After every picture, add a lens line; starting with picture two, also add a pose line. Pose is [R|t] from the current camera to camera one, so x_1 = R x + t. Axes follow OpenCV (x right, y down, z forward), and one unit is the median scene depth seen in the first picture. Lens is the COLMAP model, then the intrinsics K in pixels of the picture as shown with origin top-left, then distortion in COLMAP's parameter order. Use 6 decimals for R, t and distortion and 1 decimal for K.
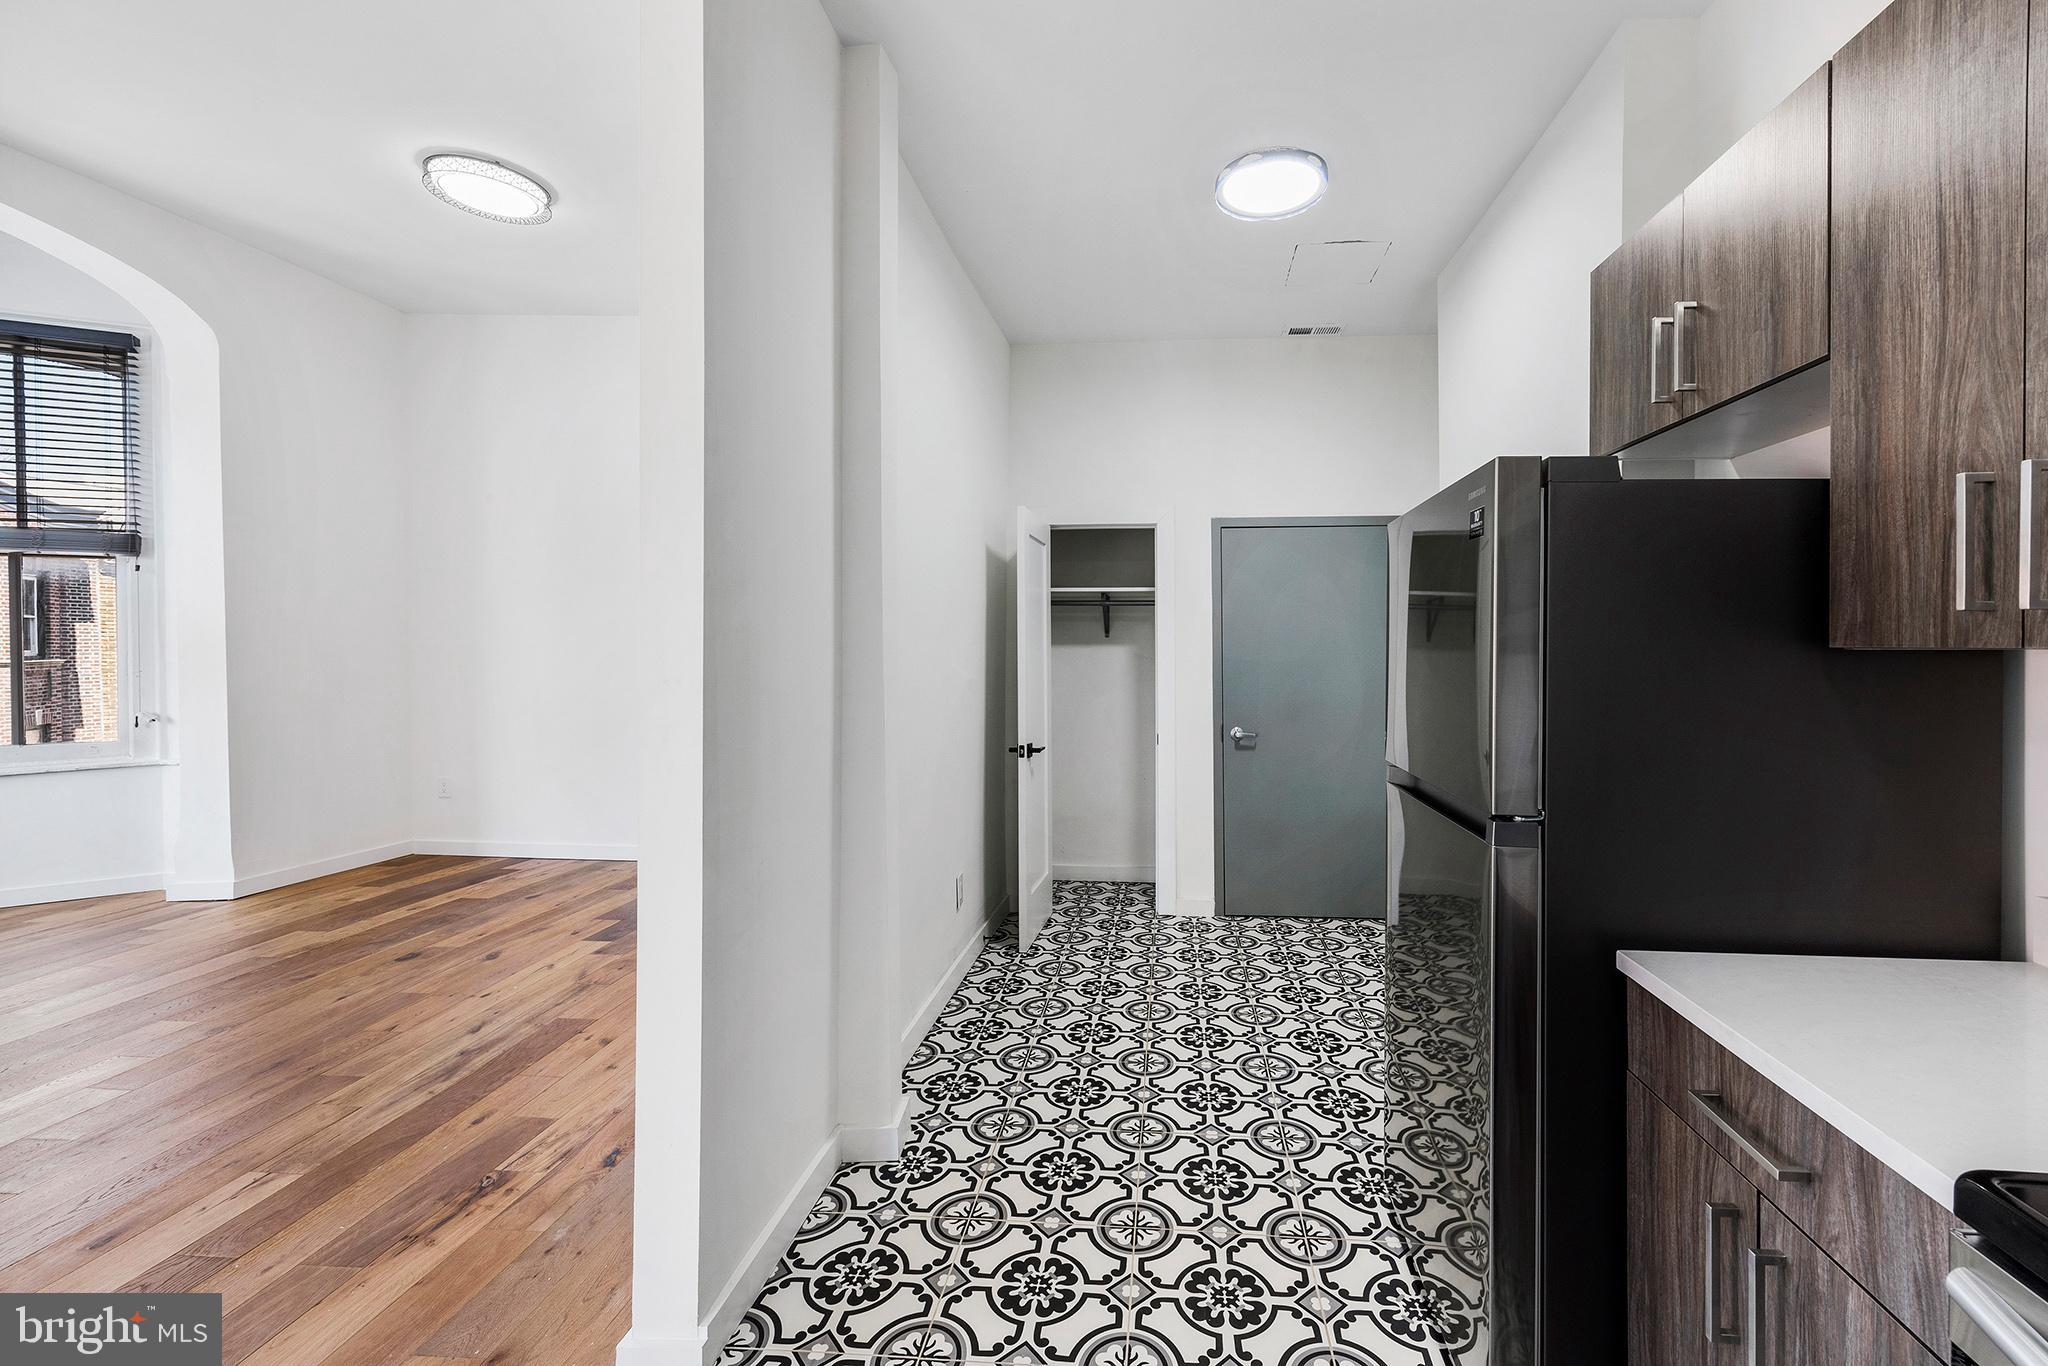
lens RADIAL K [[838.2, 0, 1099.8], [0, 838.2, 650.5], [0, 0, 1]] dist [-0.000106, -0.000138]
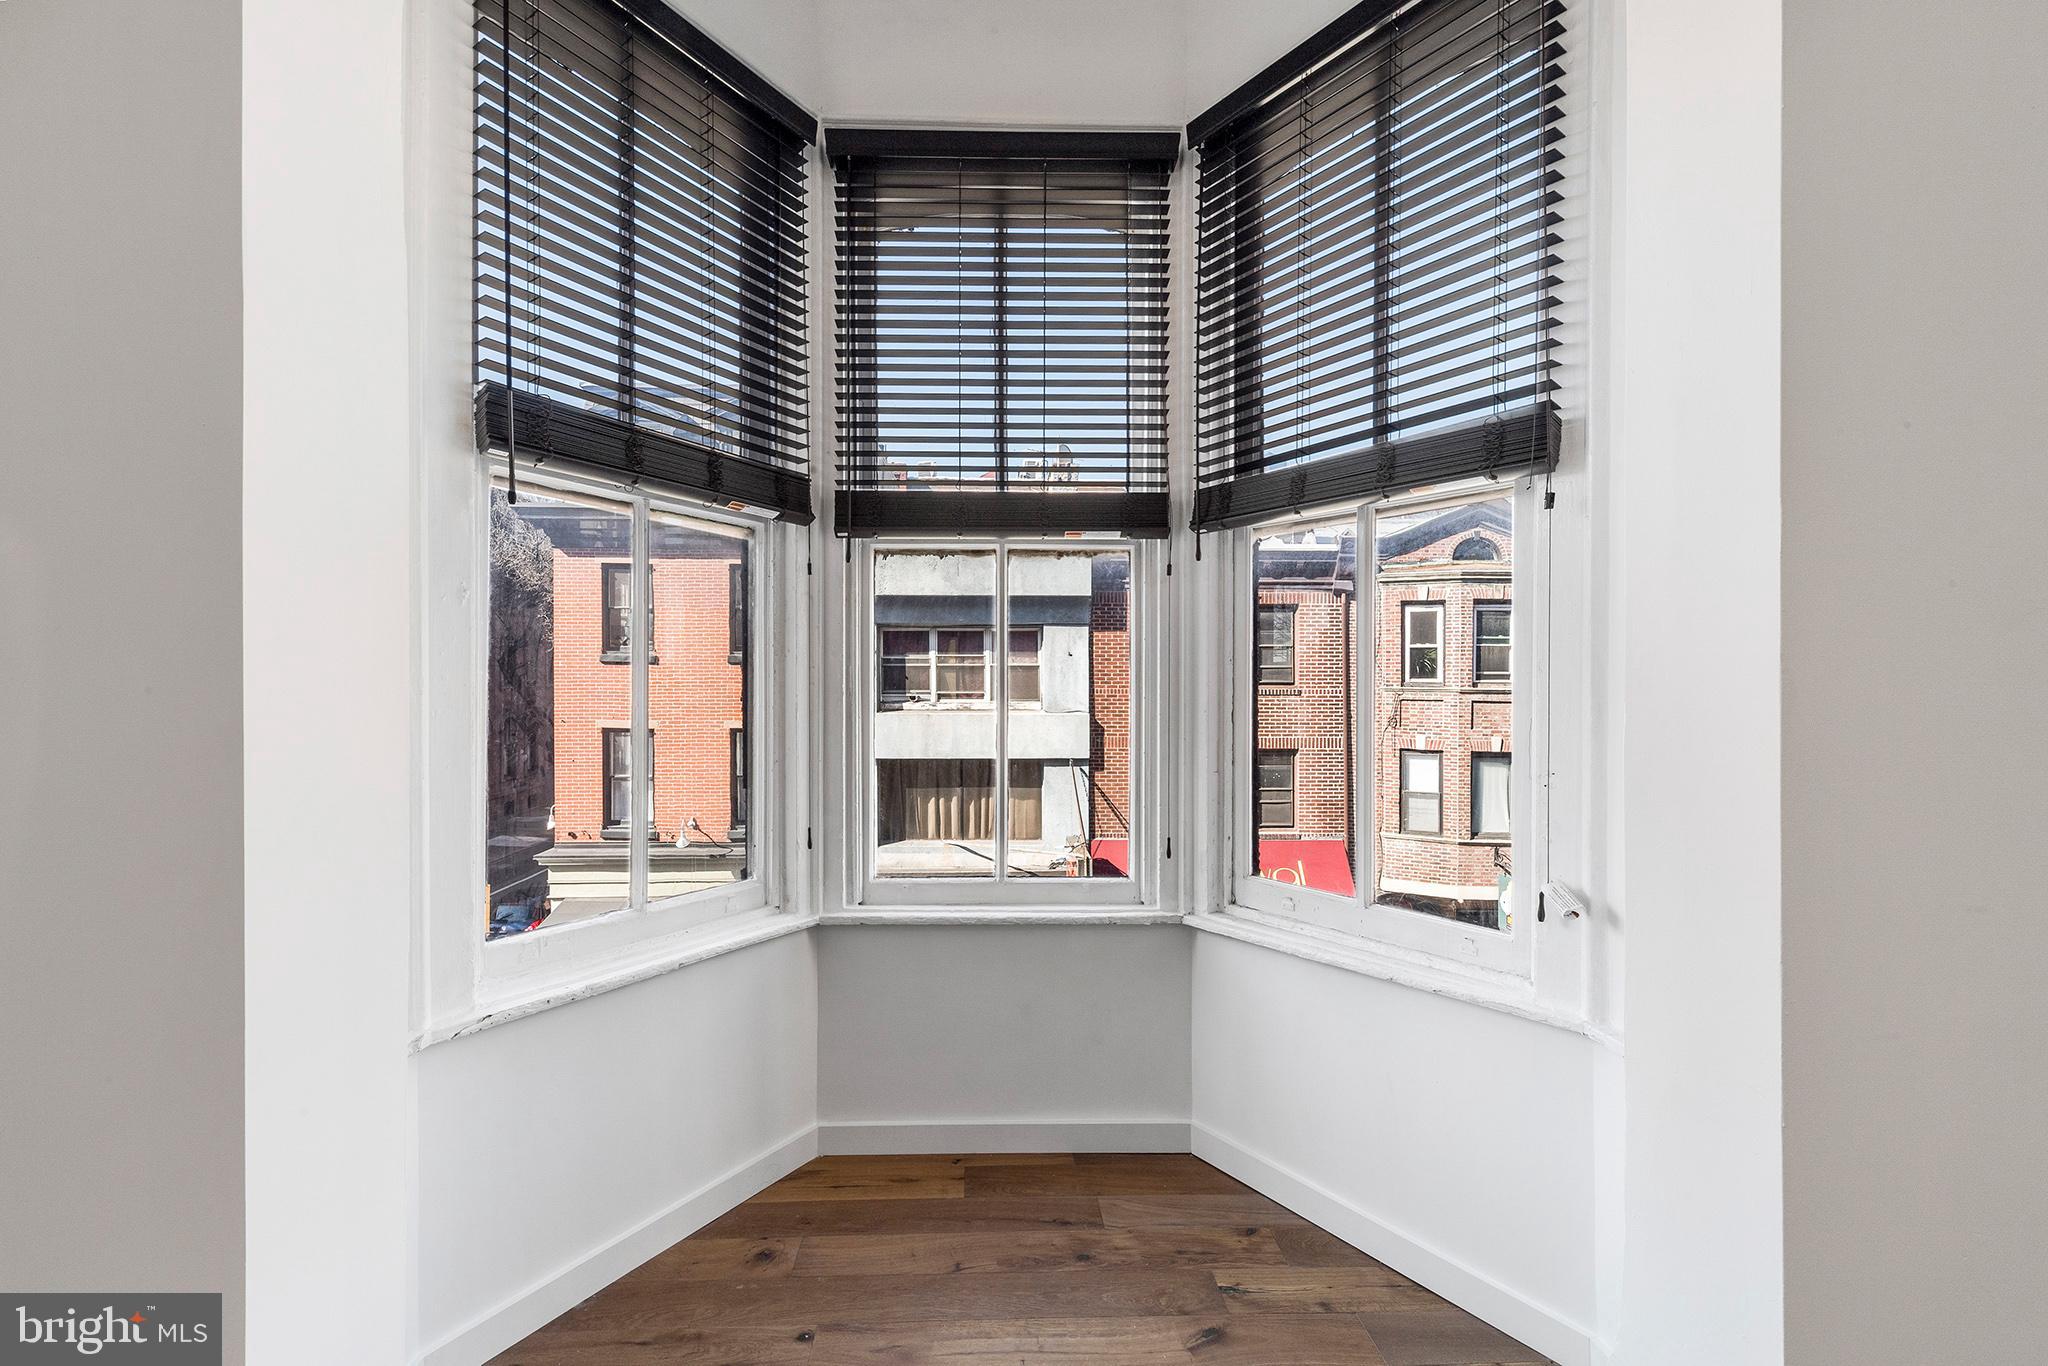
lens RADIAL K [[890.1, 0, 1016.0], [0, 890.1, 689.9], [0, 0, 1]] dist [0.014765, 0.000036]
pose [[0.108585, 0.020171, -0.993883, -0.929712], [-0.006049, 0.999789, 0.019630, -0.024662], [0.994069, 0.003880, 0.108684, 0.863237]]
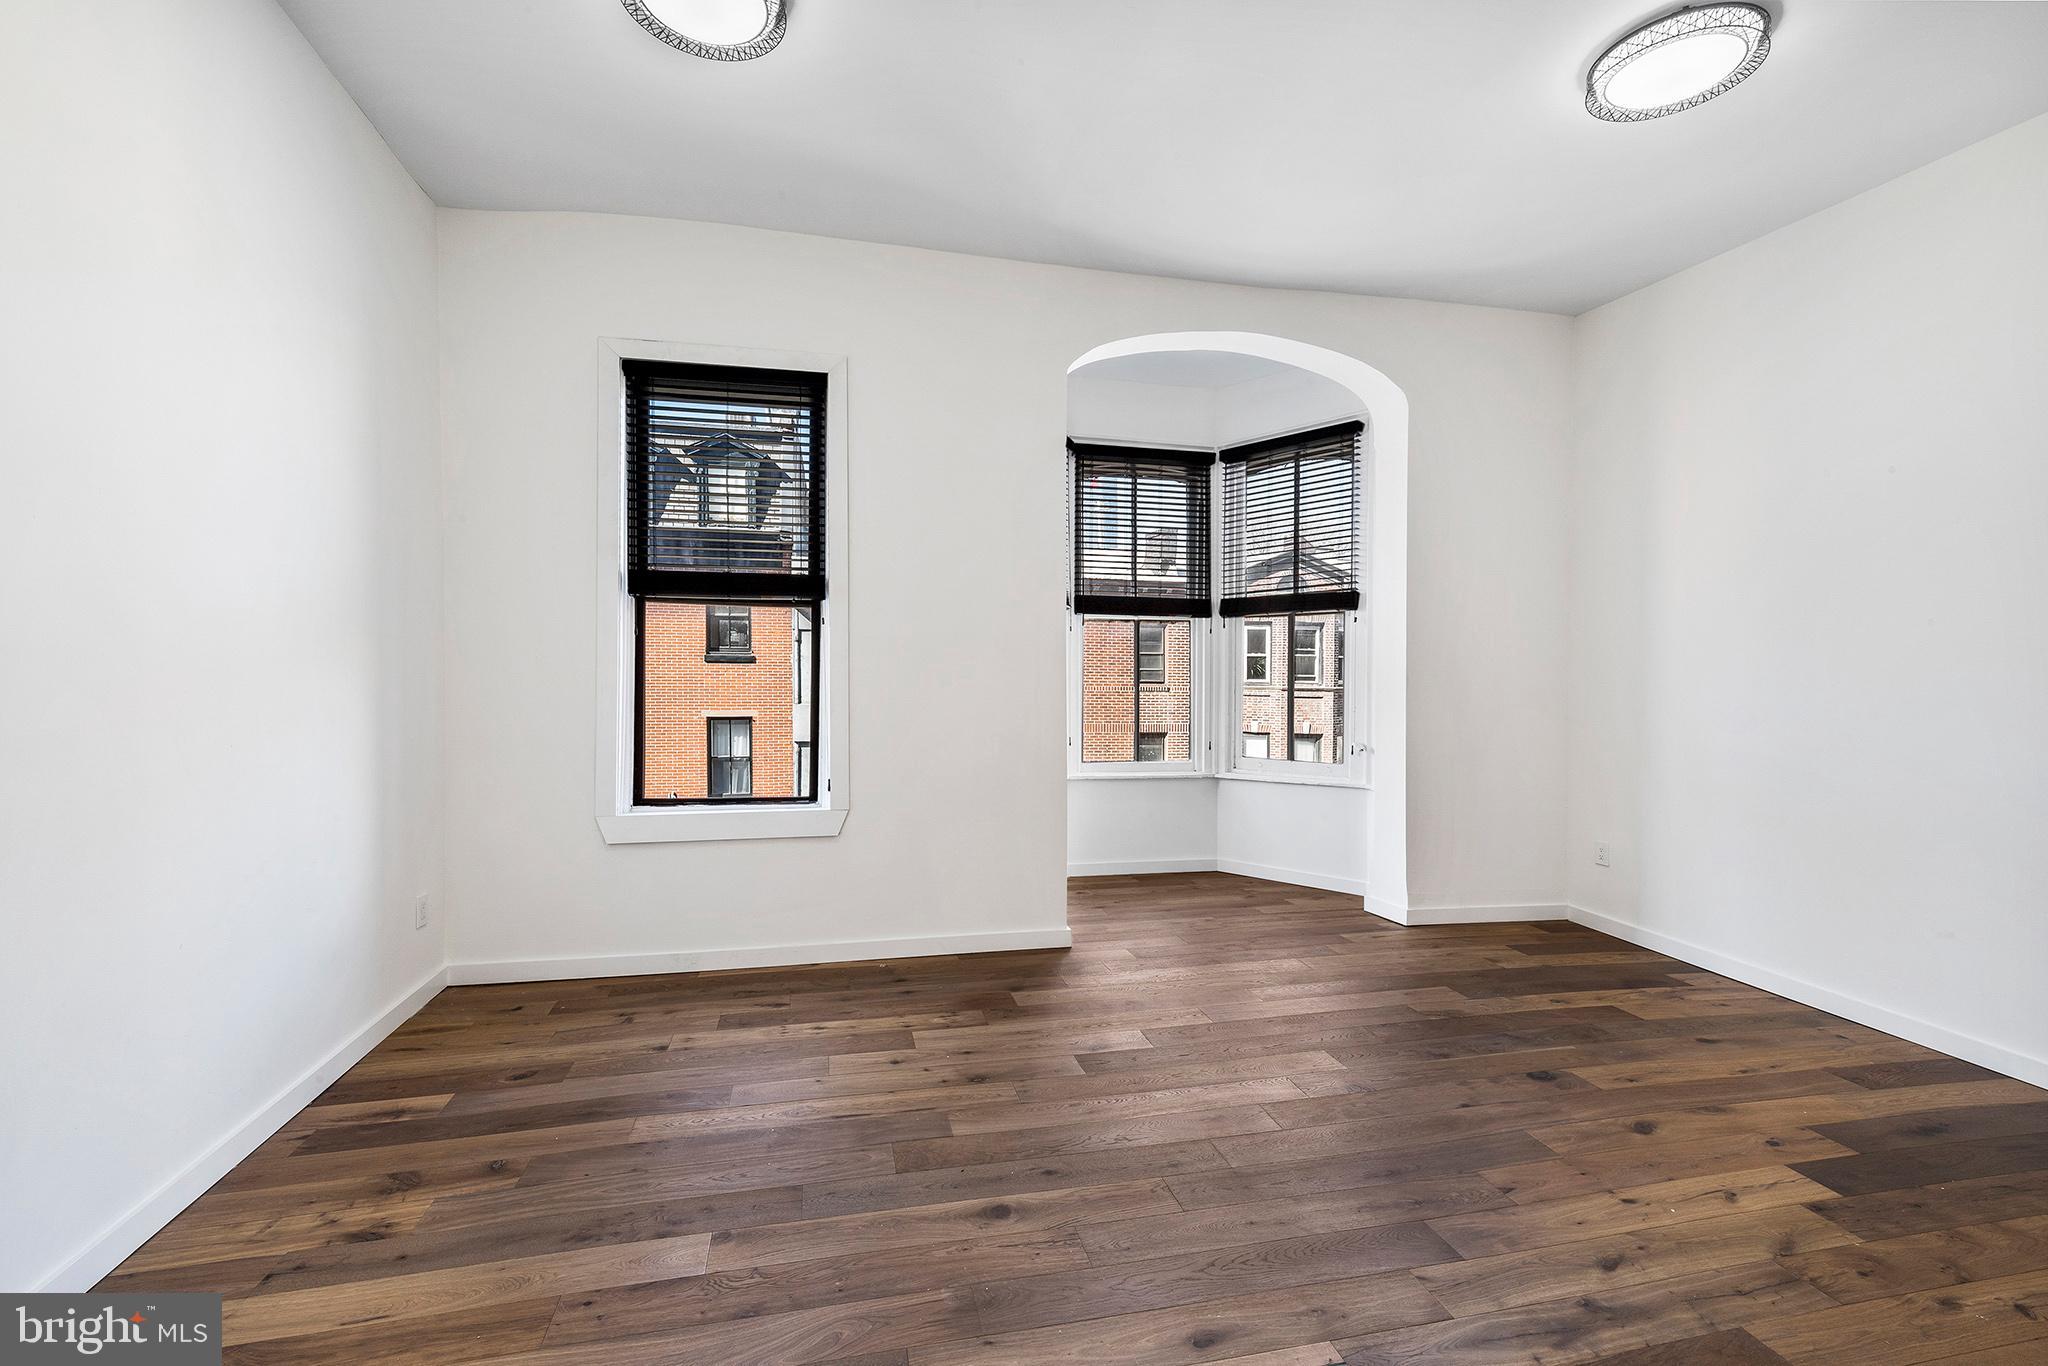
lens RADIAL K [[852.4, 0, 1028.2], [0, 852.4, 689.7], [0, 0, 1]] dist [0.024887, -0.006289]
pose [[0.295039, 0.022072, -0.955230, -0.164130], [-0.015798, 0.999709, 0.018220, -0.017889], [0.955355, 0.009715, 0.295301, 0.250335]]
